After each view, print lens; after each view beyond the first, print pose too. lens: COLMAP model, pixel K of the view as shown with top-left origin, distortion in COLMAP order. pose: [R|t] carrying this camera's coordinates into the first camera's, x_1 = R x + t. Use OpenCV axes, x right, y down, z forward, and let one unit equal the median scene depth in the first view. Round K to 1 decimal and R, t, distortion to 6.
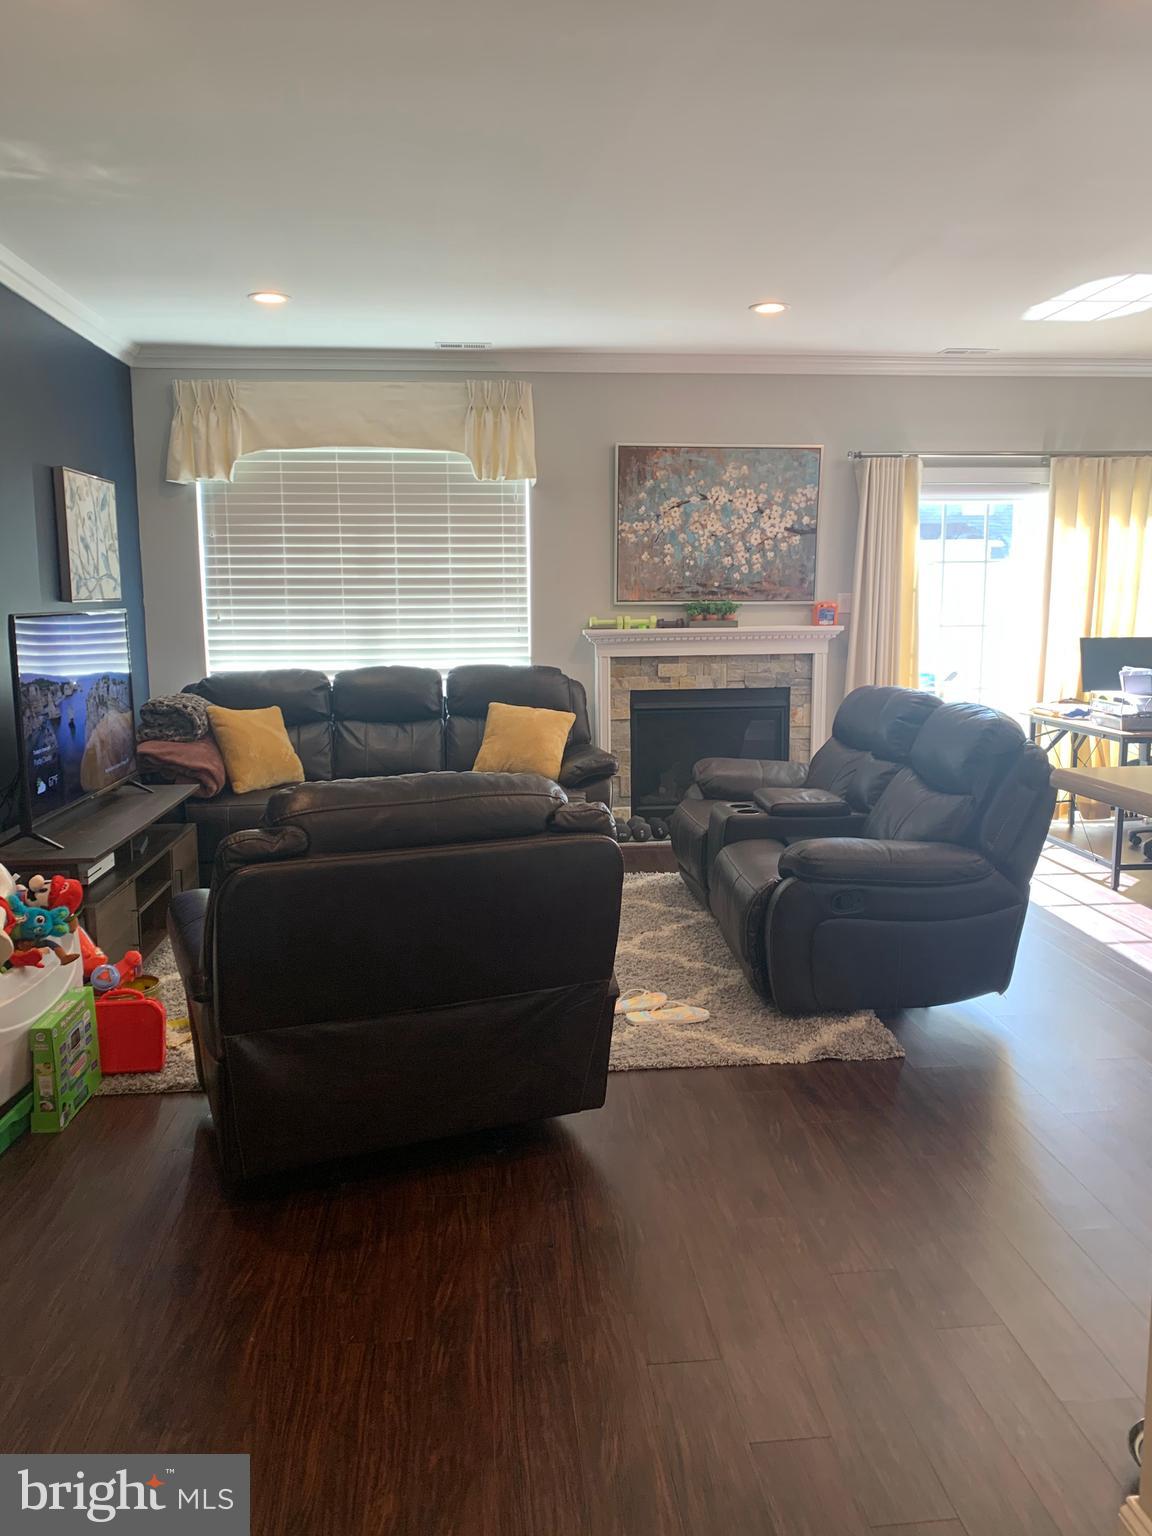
lens RADIAL K [[1154.4, 0, 582.0], [0, 1154.4, 772.3], [0, 0, 1]] dist [-0.010463, -0.001700]
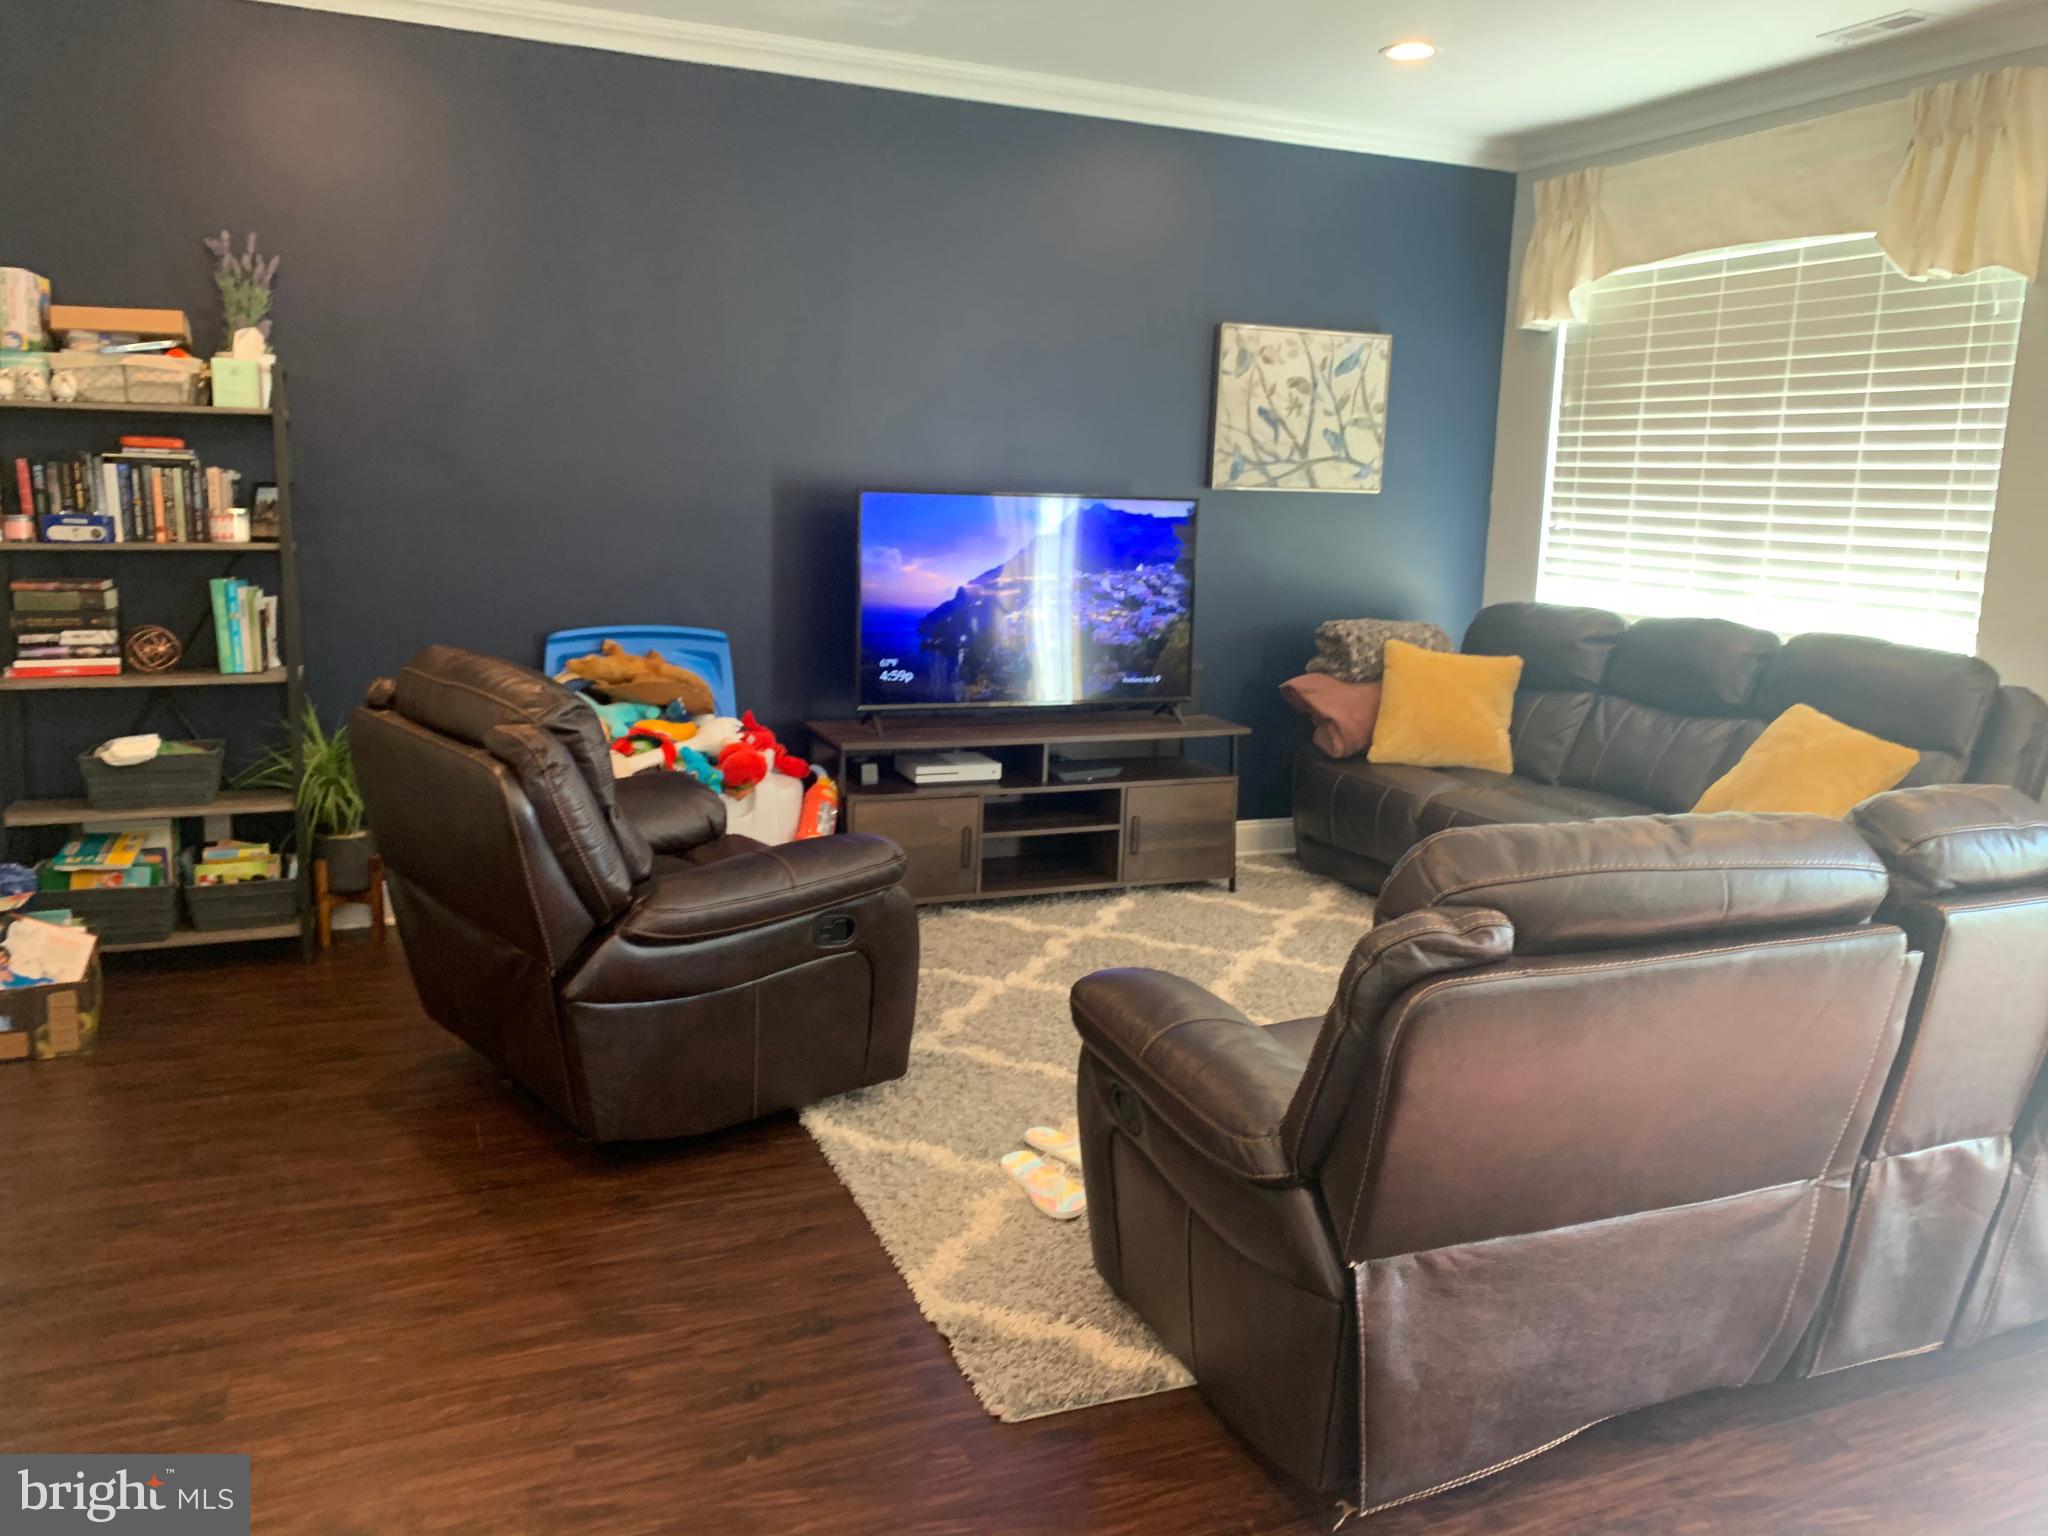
lens RADIAL K [[1539.2, 0, 1036.0], [0, 1539.2, 763.5], [0, 0, 1]] dist [-0.010463, -0.001700]
pose [[0.299073, 0.186523, -0.935823, 0.473234], [-0.175441, 0.974740, 0.138211, -0.067299], [0.937964, 0.122847, 0.324242, 0.430452]]
